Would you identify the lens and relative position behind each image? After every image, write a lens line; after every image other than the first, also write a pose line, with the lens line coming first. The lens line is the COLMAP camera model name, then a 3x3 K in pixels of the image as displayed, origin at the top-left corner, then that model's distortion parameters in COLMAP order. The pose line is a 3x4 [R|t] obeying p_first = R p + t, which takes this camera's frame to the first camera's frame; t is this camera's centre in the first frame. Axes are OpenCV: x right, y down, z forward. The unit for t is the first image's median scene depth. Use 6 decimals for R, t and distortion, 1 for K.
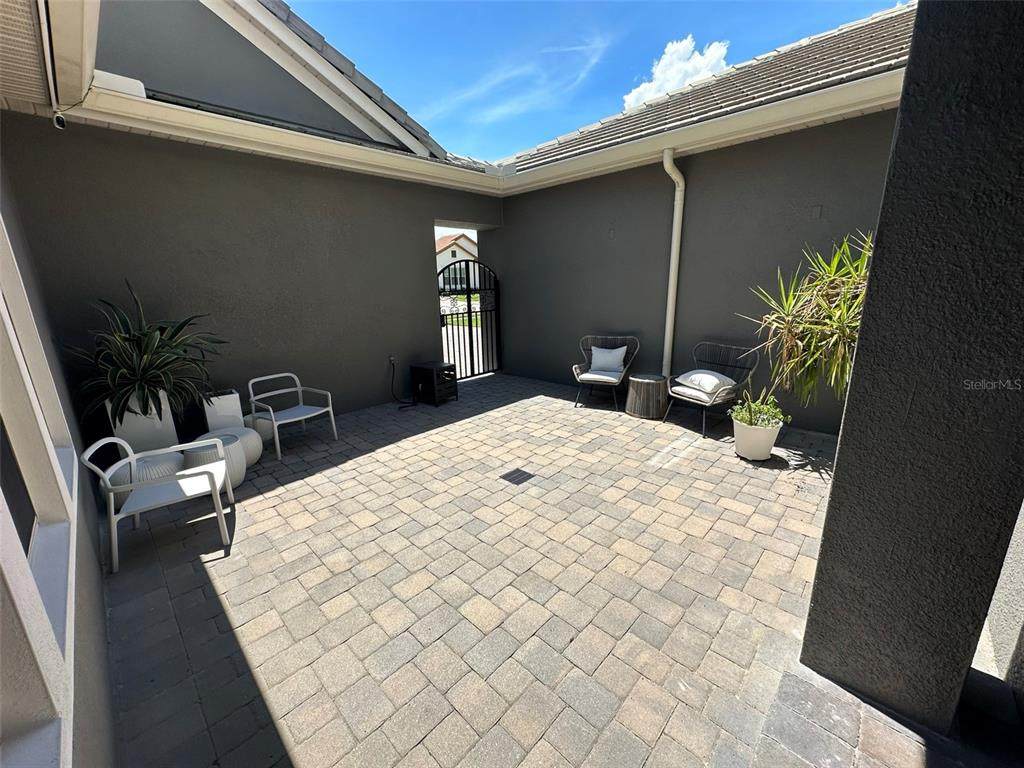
lens RADIAL K [[409.3, 0, 512.4], [0, 409.3, 385.1], [0, 0, 1]] dist [0.002660, 0.000085]
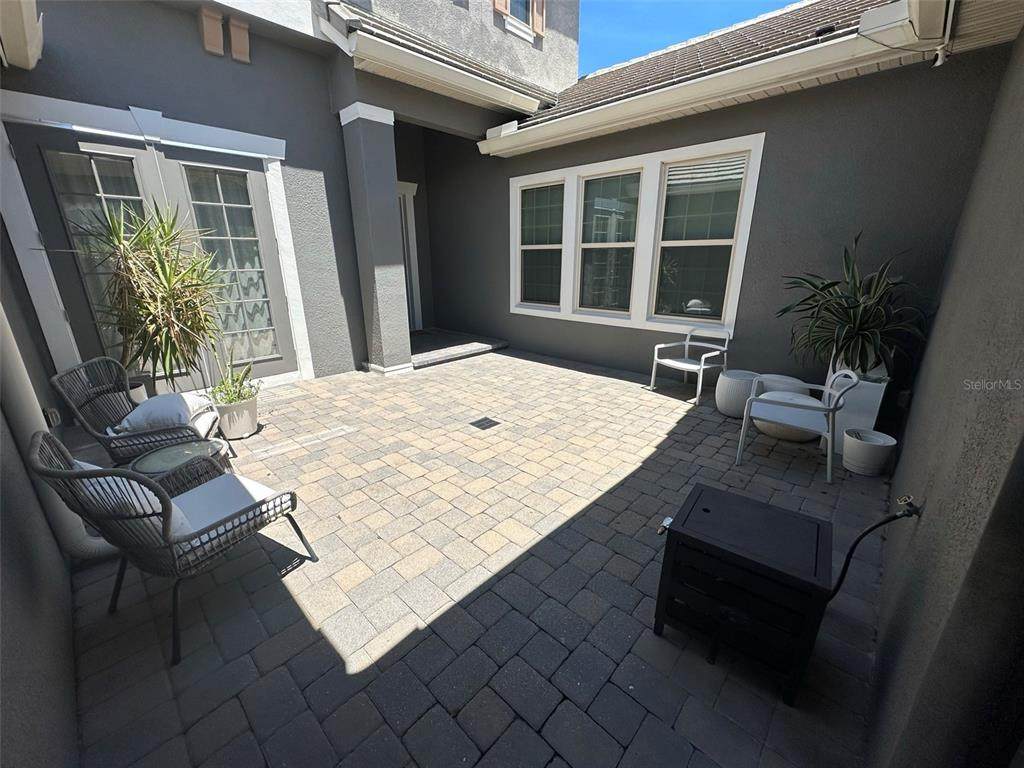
lens RADIAL K [[409.3, 0, 511.1], [0, 409.3, 386.3], [0, 0, 1]] dist [0.002660, 0.000085]
pose [[-0.999472, 0.032352, -0.003102, -0.060059], [0.025930, 0.851319, 0.524008, -0.456941], [0.019594, 0.523651, -0.851708, 1.963548]]
